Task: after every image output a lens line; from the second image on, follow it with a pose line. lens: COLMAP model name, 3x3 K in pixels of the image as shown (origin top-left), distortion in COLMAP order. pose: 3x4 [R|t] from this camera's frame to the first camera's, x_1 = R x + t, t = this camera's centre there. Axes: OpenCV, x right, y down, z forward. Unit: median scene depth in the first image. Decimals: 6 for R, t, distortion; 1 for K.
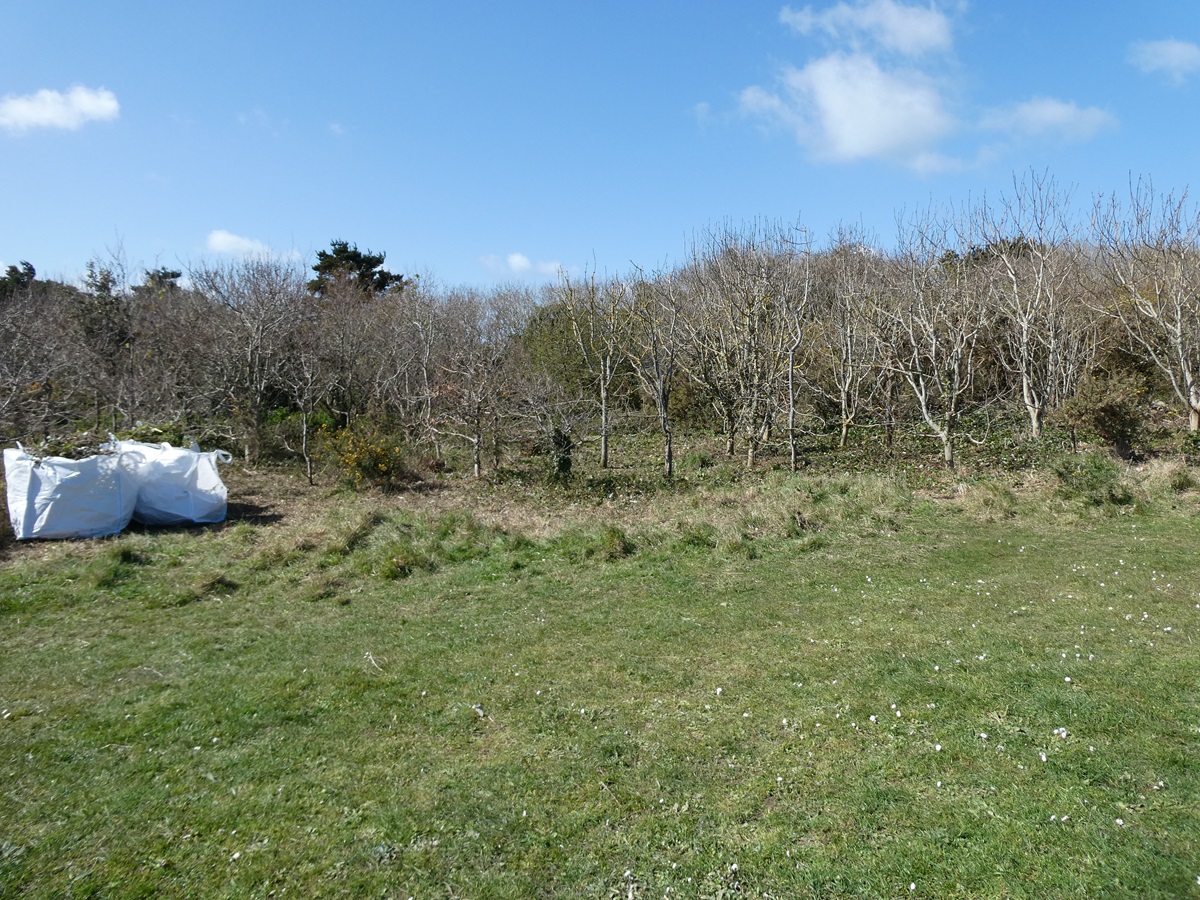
lens RADIAL K [[952.2, 0, 600.0], [0, 952.2, 450.0], [0, 0, 1]] dist [0.002014, -0.002185]
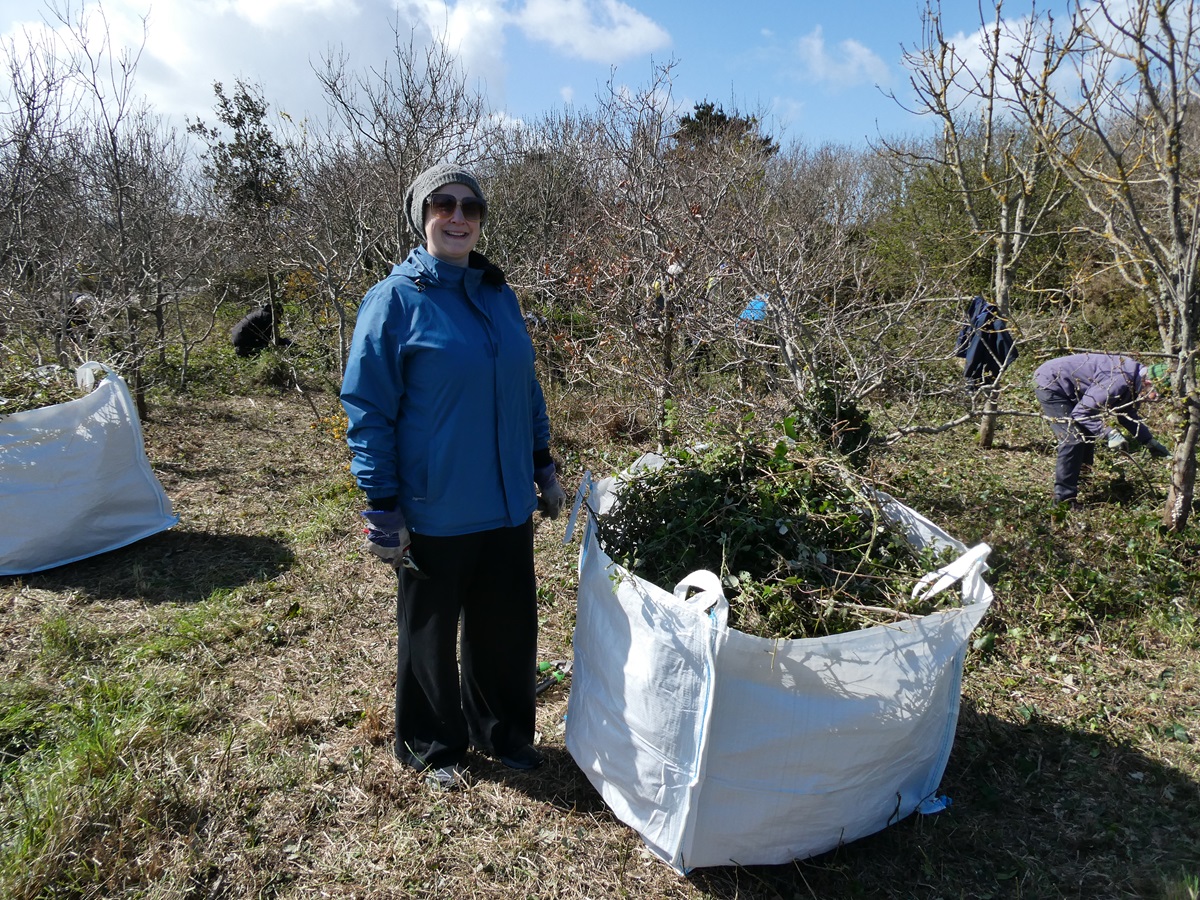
lens RADIAL K [[952.2, 0, 600.0], [0, 952.2, 450.0], [0, 0, 1]] dist [0.002014, -0.002185]
pose [[0.917936, 0.077290, -0.389127, 0.009754], [-0.031566, 0.991959, 0.122562, -0.028804], [0.395471, -0.100221, 0.912994, 0.478679]]
